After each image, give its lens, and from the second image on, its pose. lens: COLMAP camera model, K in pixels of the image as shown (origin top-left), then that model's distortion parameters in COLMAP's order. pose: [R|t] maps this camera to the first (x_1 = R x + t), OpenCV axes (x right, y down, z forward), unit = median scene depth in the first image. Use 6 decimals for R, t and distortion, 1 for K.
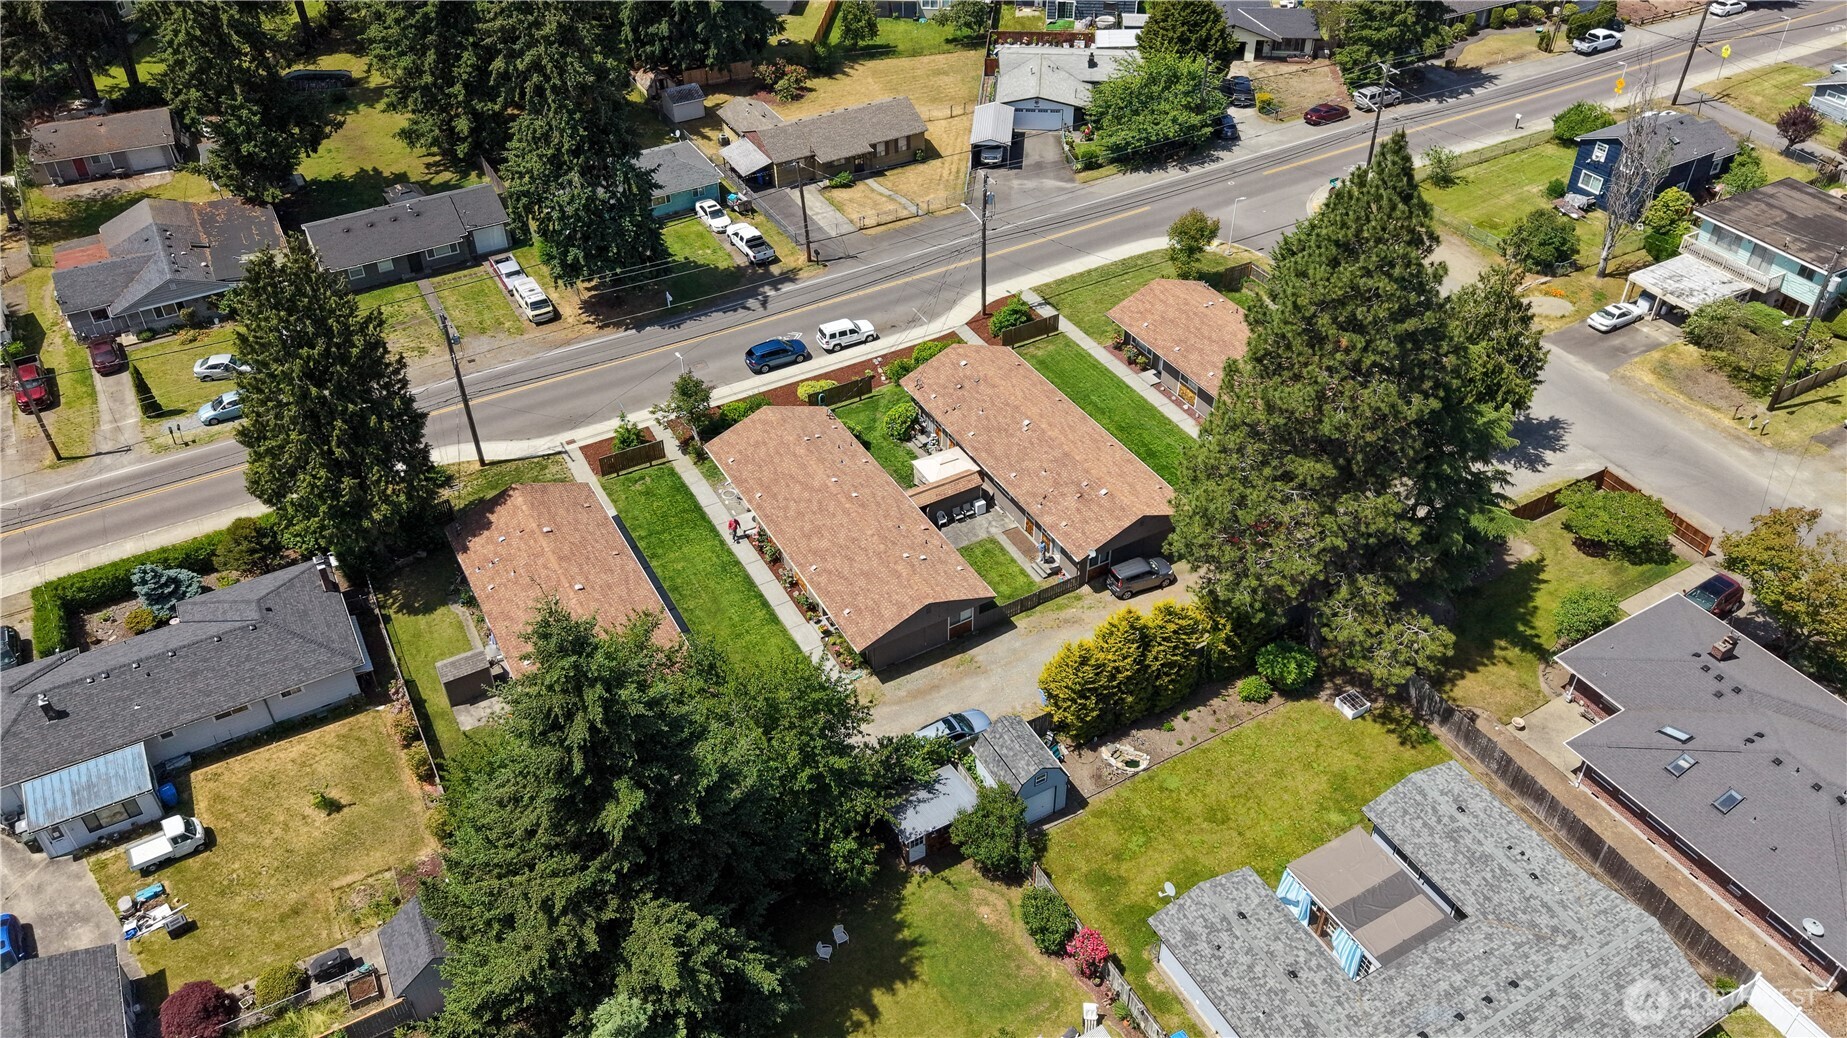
lens RADIAL K [[1397.0, 0, 921.6], [0, 1397.0, 500.9], [0, 0, 1]] dist [0.045079, -0.029284]
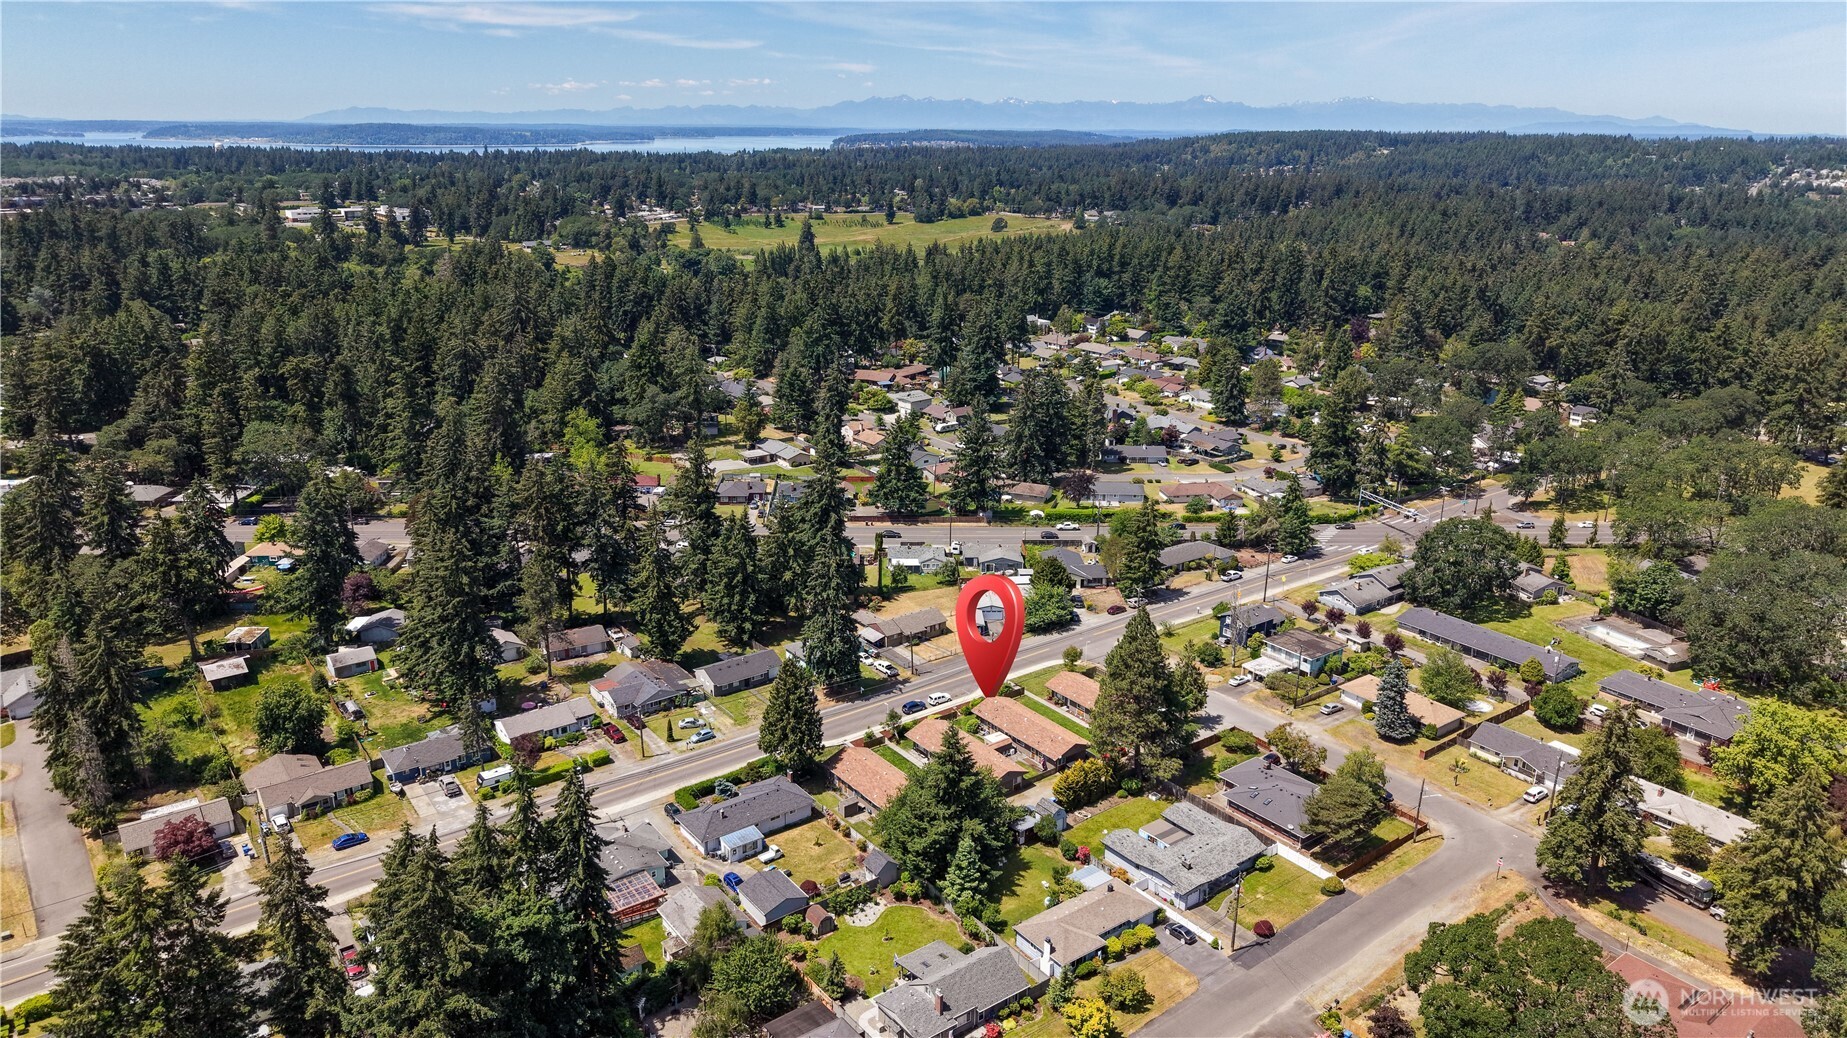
lens RADIAL K [[1245.4, 0, 924.8], [0, 1245.4, 515.8], [0, 0, 1]] dist [0.047027, -0.035621]
pose [[0.990965, -0.024130, 0.131930, -0.319799], [0.069678, 0.933138, -0.352701, 0.309807], [-0.114599, 0.358707, 0.926389, -1.005093]]
